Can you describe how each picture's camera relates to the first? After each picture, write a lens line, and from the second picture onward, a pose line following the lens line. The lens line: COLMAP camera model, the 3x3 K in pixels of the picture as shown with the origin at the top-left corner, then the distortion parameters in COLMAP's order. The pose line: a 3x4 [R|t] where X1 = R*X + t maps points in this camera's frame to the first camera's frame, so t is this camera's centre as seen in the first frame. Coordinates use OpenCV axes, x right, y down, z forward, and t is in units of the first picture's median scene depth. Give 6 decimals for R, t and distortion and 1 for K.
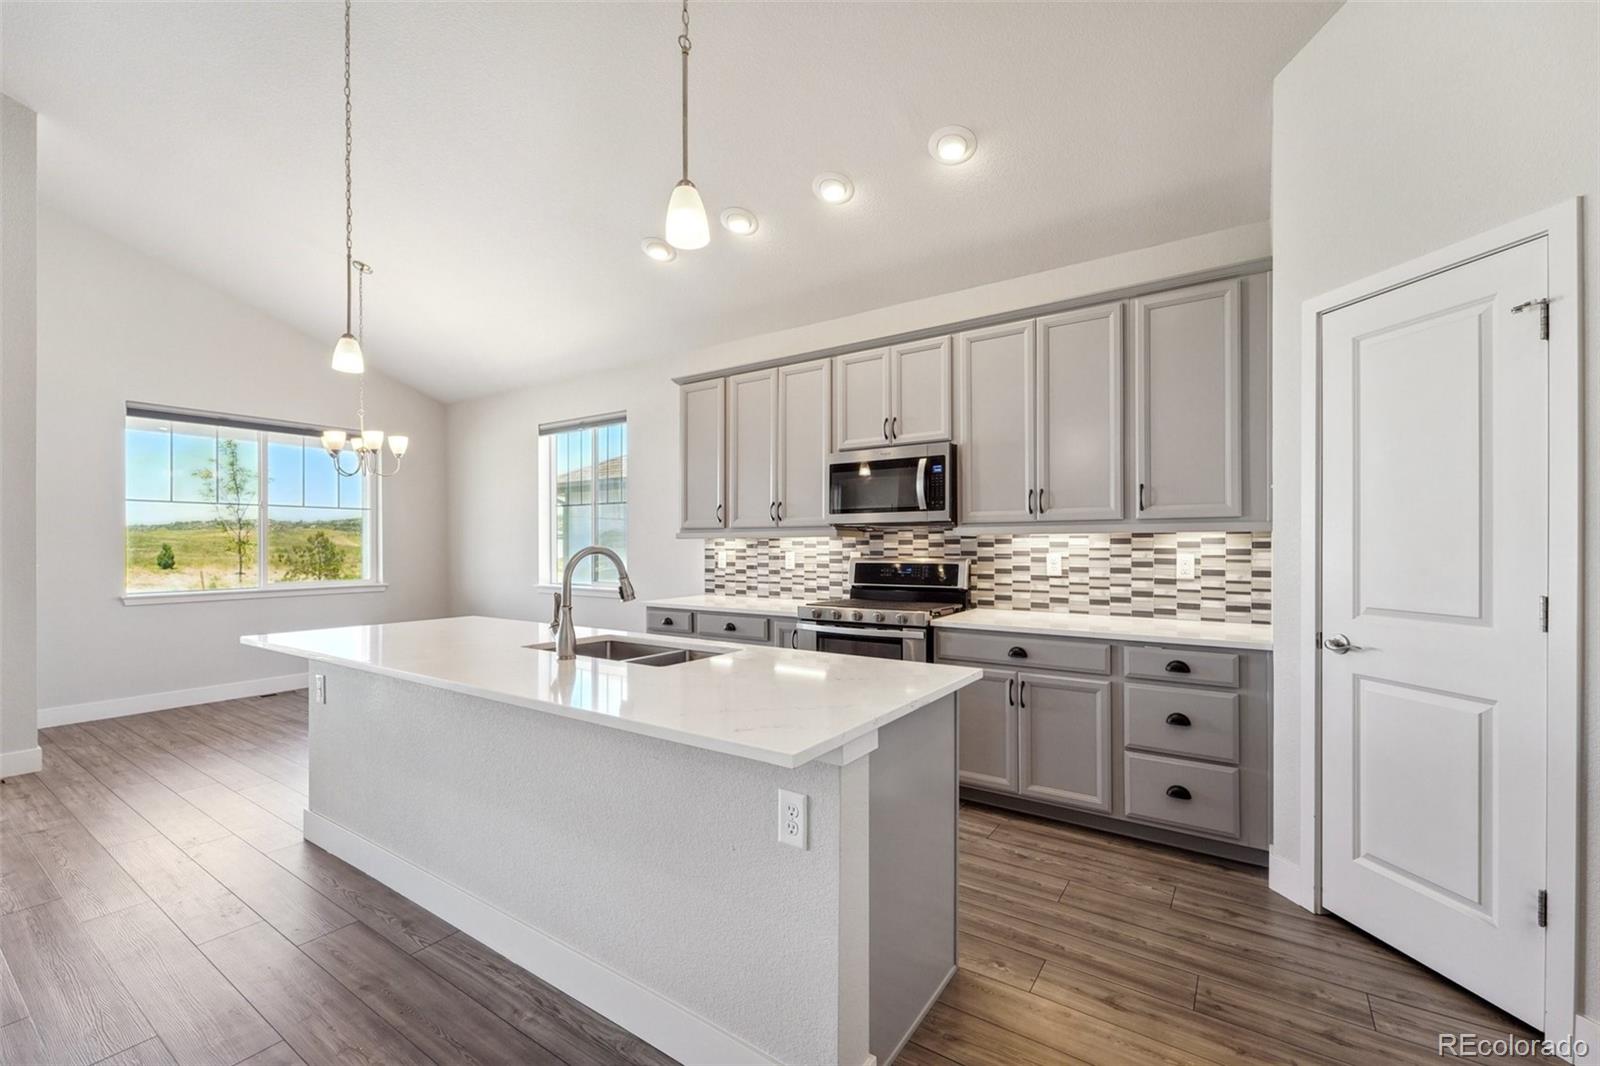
lens RADIAL K [[669.2, 0, 796.7], [0, 669.2, 538.2], [0, 0, 1]] dist [0.001242, 0.000093]
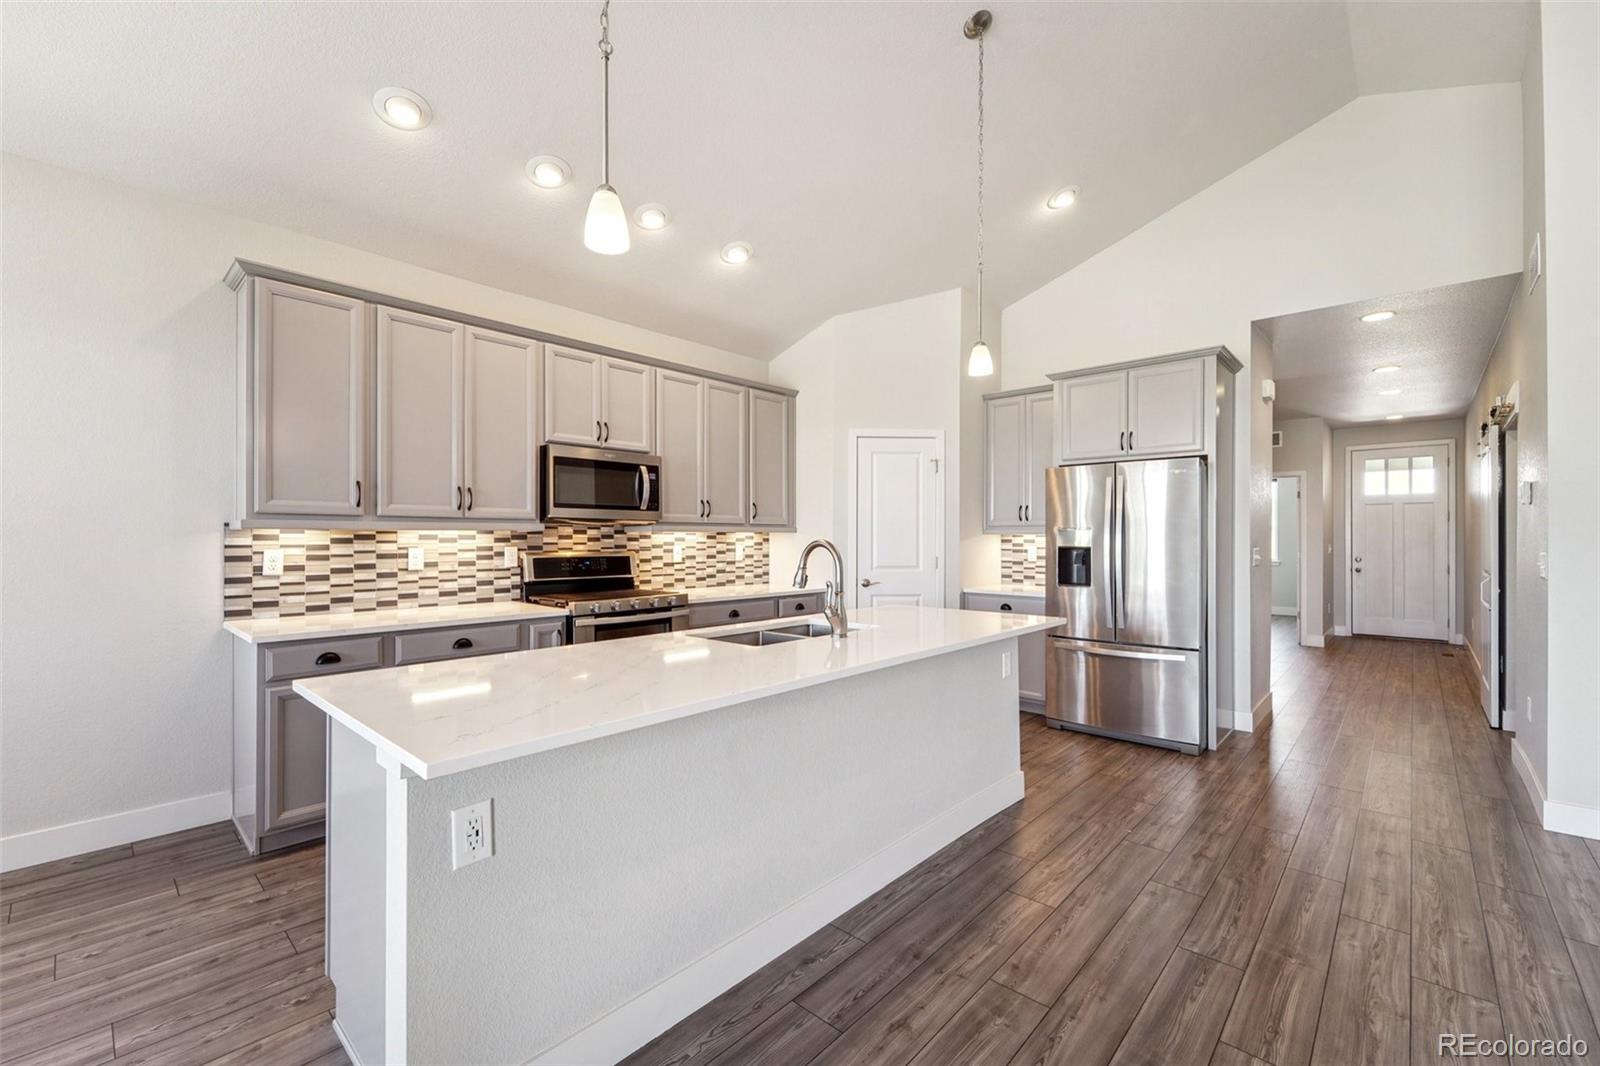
lens RADIAL K [[669.2, 0, 796.7], [0, 669.2, 538.2], [0, 0, 1]] dist [0.001242, 0.000093]
pose [[0.140299, 0.002994, 0.990105, -0.822555], [-0.011557, 0.999932, -0.001386, 0.005184], [-0.990042, -0.011248, 0.140324, 0.498961]]
